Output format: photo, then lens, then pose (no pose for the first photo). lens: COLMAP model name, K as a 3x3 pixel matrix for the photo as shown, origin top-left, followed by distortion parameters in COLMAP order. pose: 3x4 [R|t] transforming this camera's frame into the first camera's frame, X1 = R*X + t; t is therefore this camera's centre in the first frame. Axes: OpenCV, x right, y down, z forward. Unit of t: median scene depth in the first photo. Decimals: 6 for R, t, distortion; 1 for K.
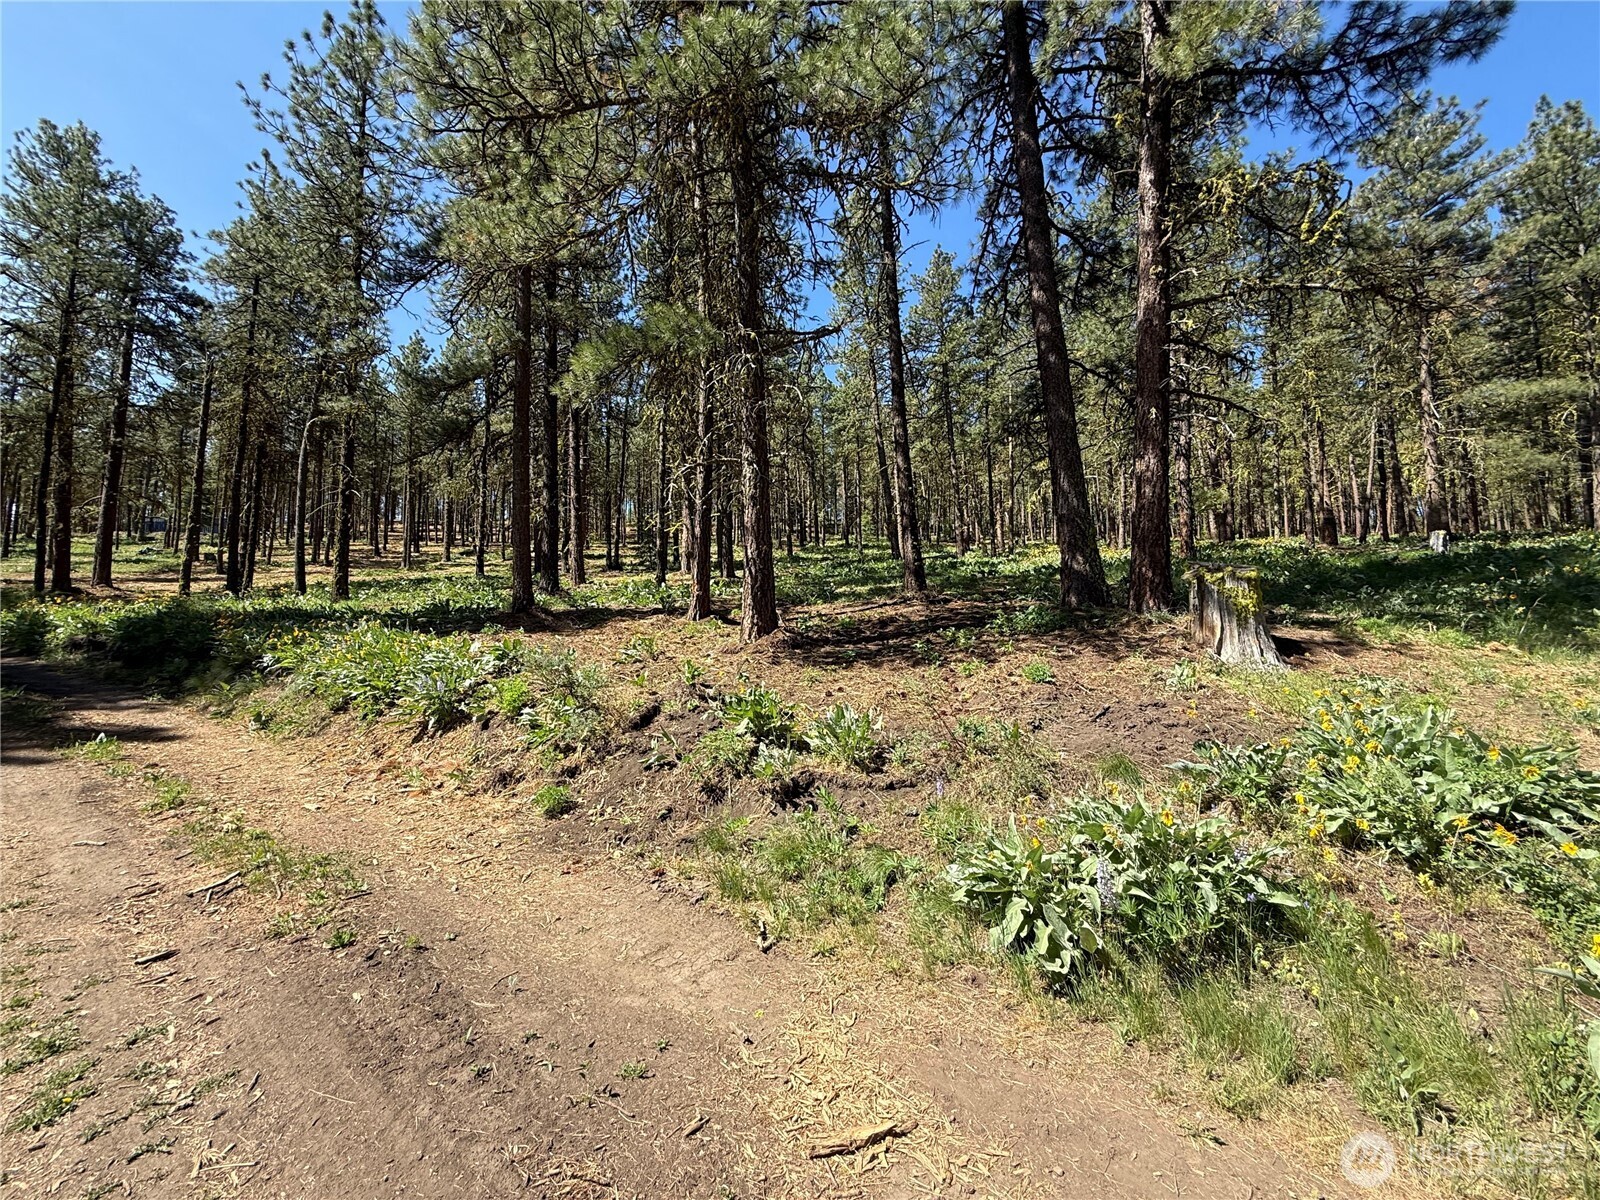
lens RADIAL K [[633.3, 0, 800.0], [0, 633.3, 600.0], [0, 0, 1]] dist [-0.001109, 0.000211]
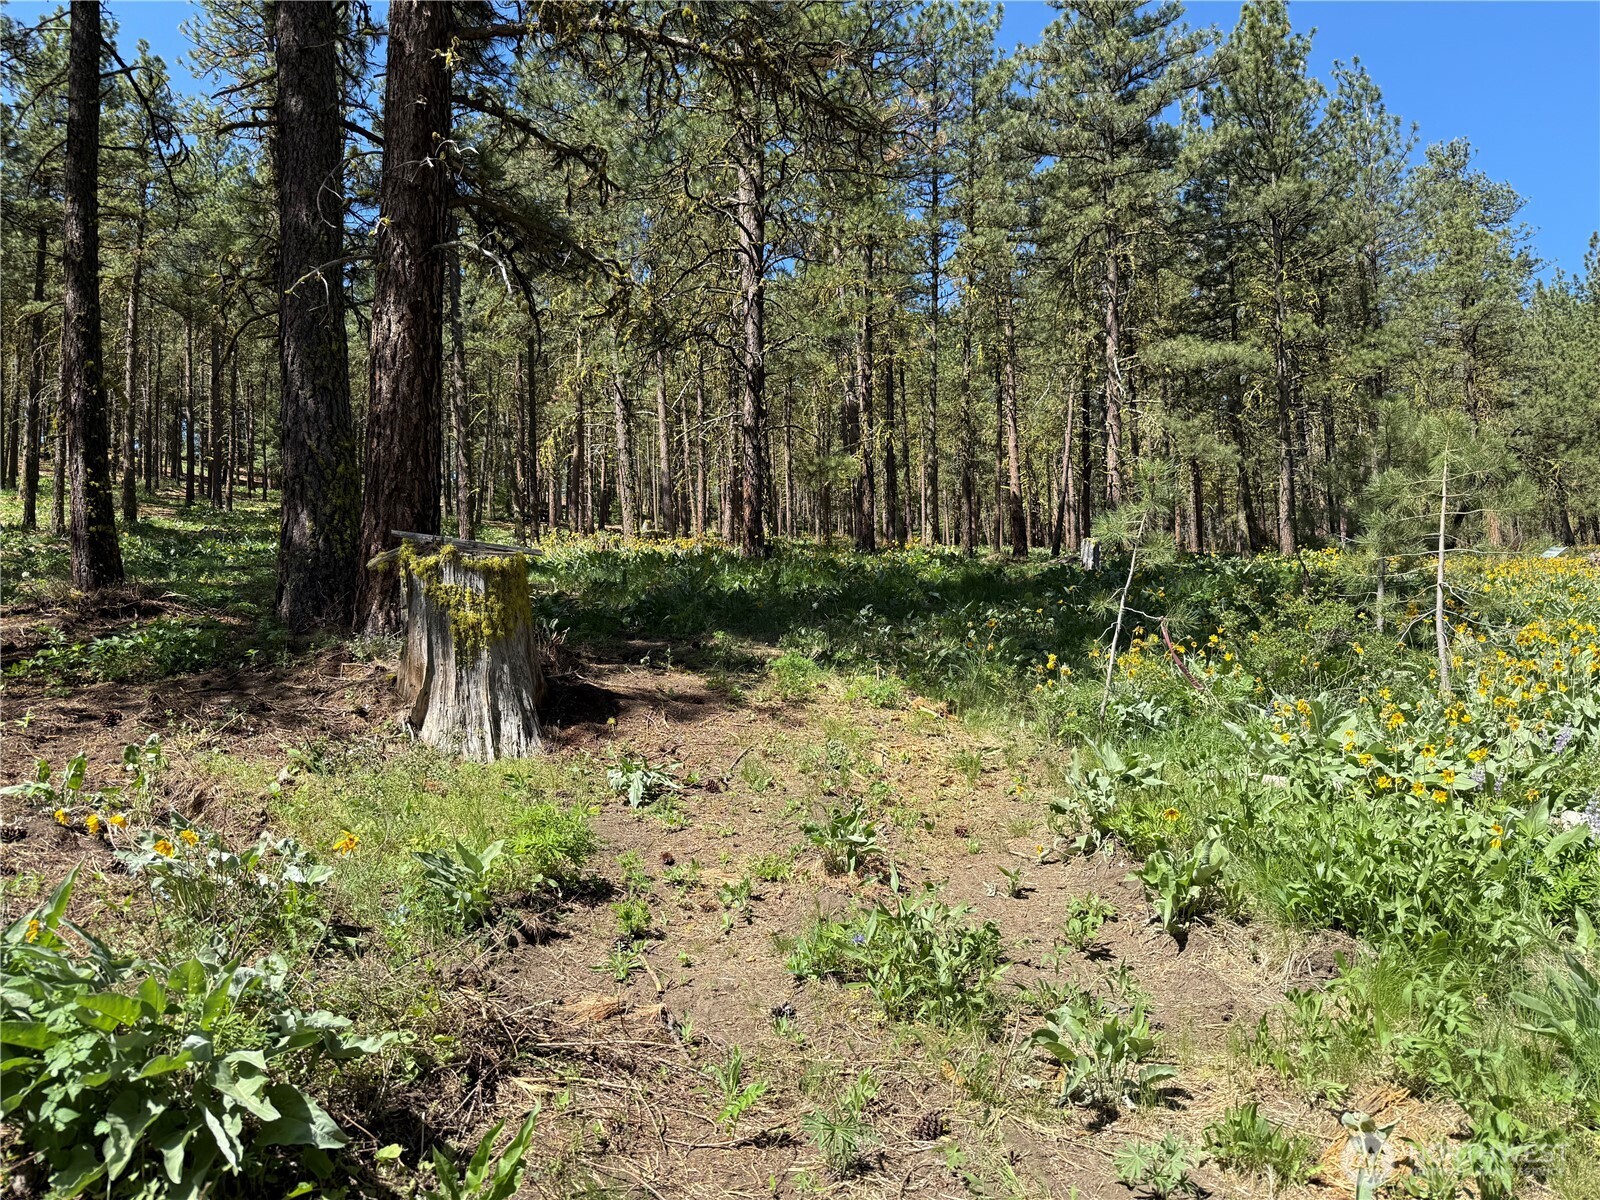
lens RADIAL K [[1137.5, 0, 800.0], [0, 1137.5, 600.0], [0, 0, 1]] dist [-0.007739, 0.000810]
pose [[0.903875, 0.033871, 0.426454, 0.557491], [-0.020989, 0.999171, -0.034872, 0.015684], [-0.427282, 0.022569, 0.903837, 0.093637]]
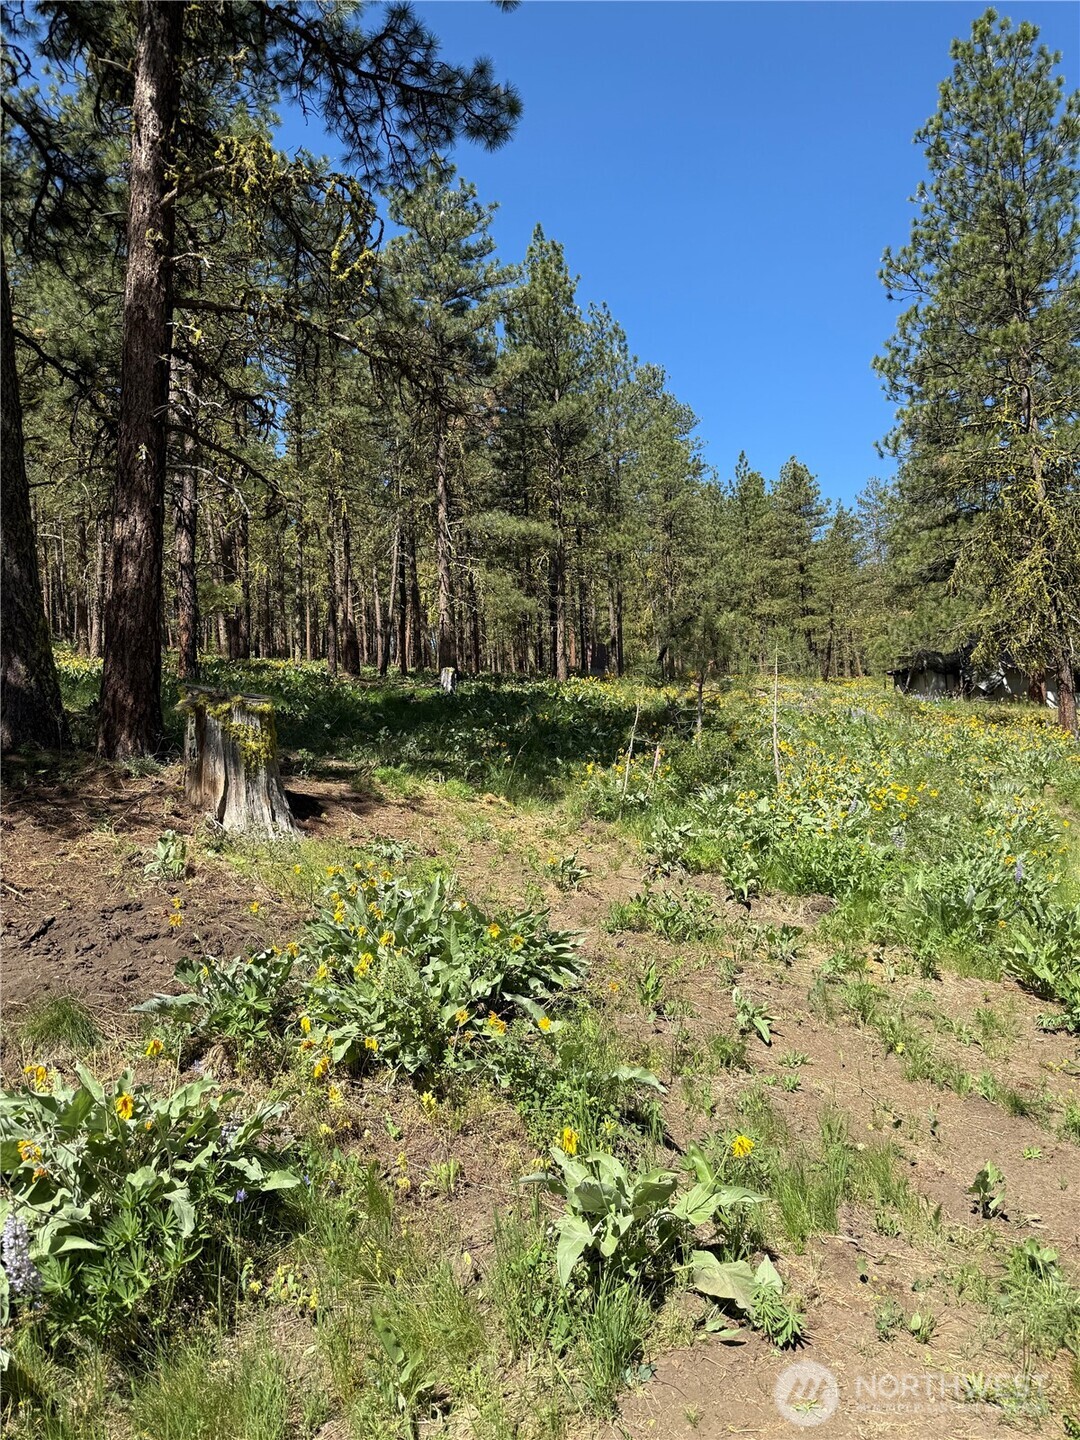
lens RADIAL K [[1004.1, 0, 540.0], [0, 1004.1, 720.0], [0, 0, 1]] dist [0.112128, -0.181784]
pose [[0.634469, 0.035778, 0.772120, 0.022325], [-0.023539, 0.999359, -0.026966, -0.002714], [-0.772590, -0.001066, 0.634904, 0.025069]]
